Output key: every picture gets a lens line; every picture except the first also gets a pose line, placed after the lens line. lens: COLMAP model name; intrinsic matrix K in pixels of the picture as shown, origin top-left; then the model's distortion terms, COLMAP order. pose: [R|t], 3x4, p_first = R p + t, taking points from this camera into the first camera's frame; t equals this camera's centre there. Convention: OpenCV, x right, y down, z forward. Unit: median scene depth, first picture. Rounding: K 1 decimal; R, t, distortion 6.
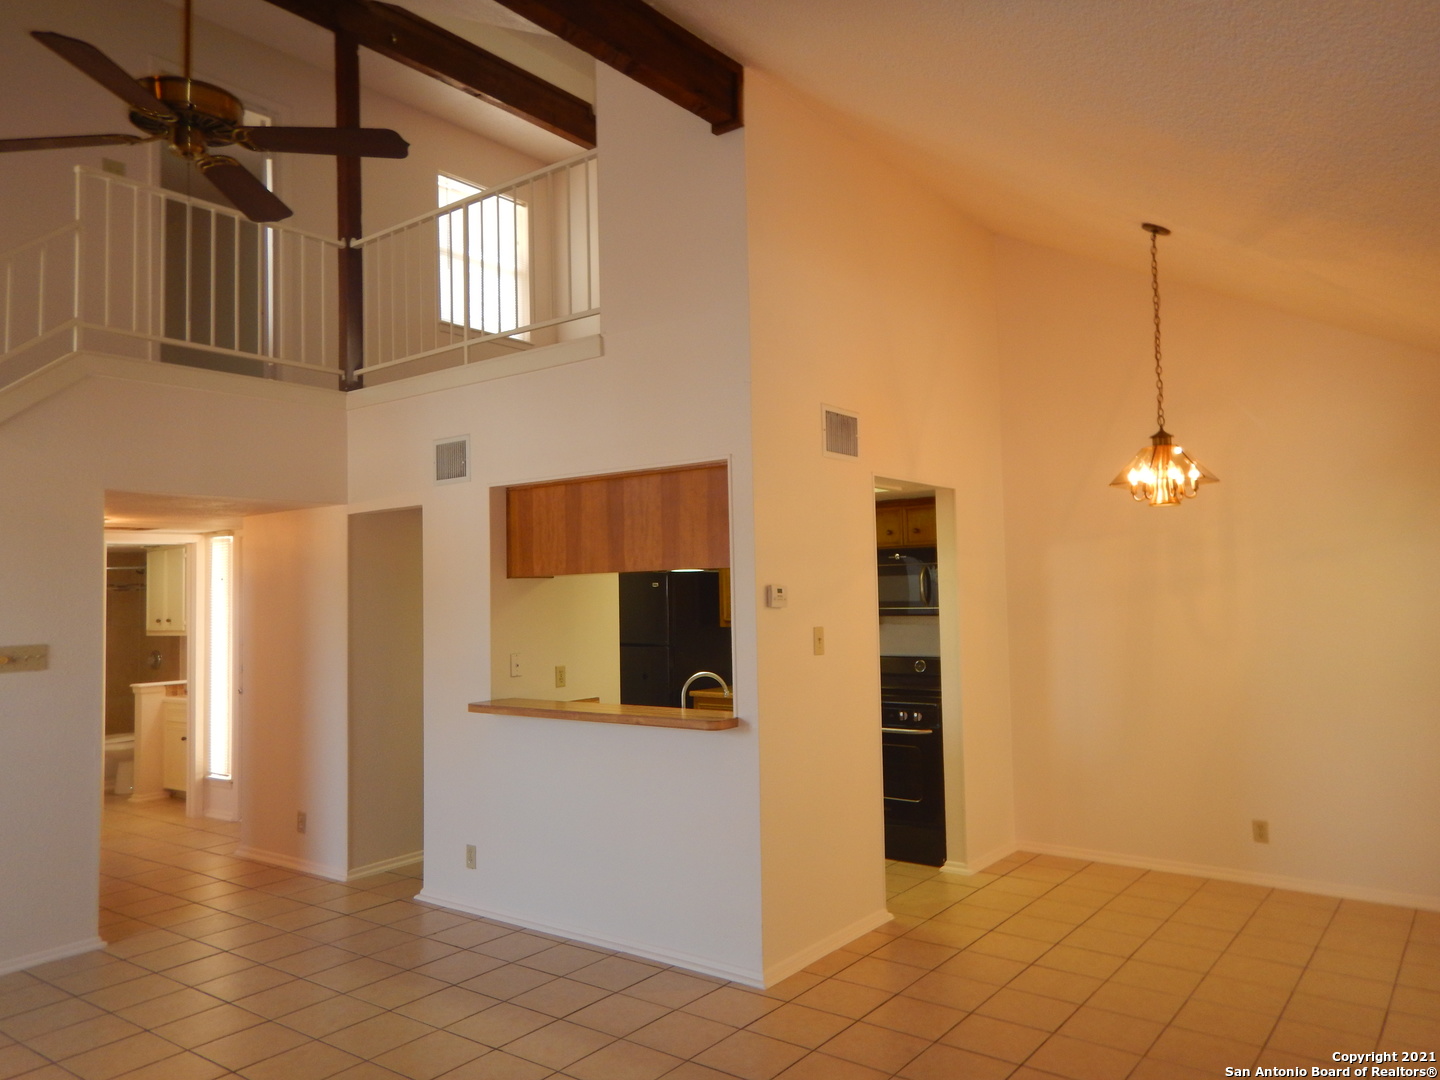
lens RADIAL K [[1038.2, 0, 717.4], [0, 1038.2, 547.3], [0, 0, 1]] dist [0.160133, -0.002003]
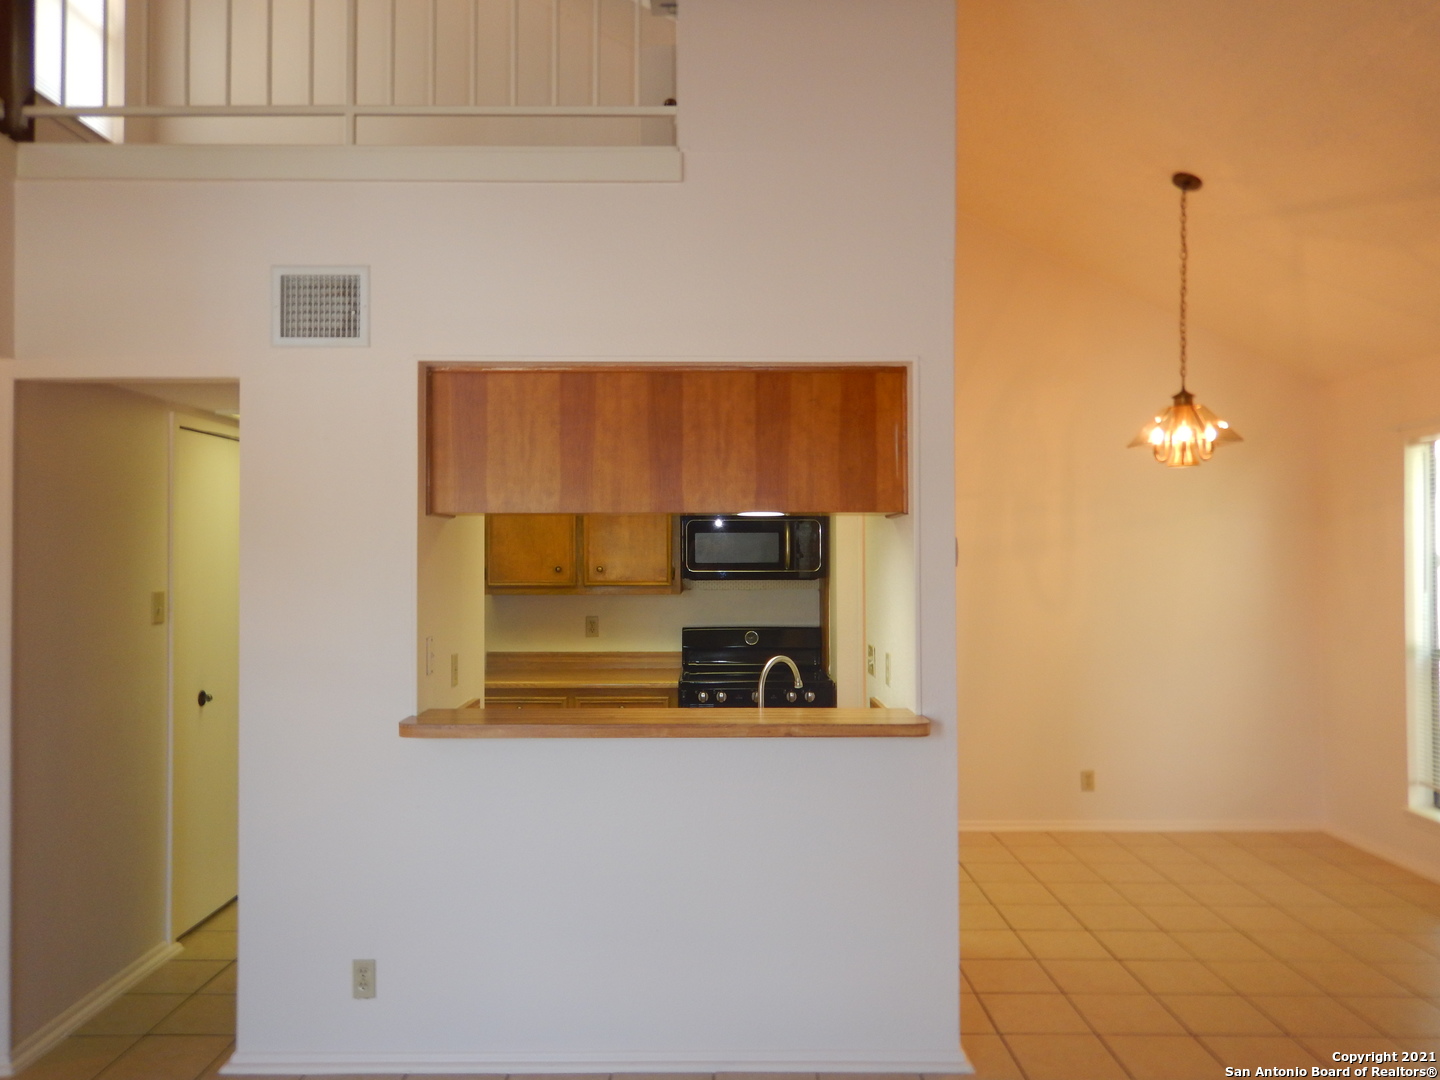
lens RADIAL K [[1089.9, 0, 720.0], [0, 1089.9, 540.0], [0, 0, 1]] dist [0.113058, -0.114949]
pose [[0.784328, 0.025928, 0.619804, -0.464504], [-0.044359, 0.998913, 0.014347, 0.027404], [-0.618758, -0.038747, 0.784626, 0.393095]]
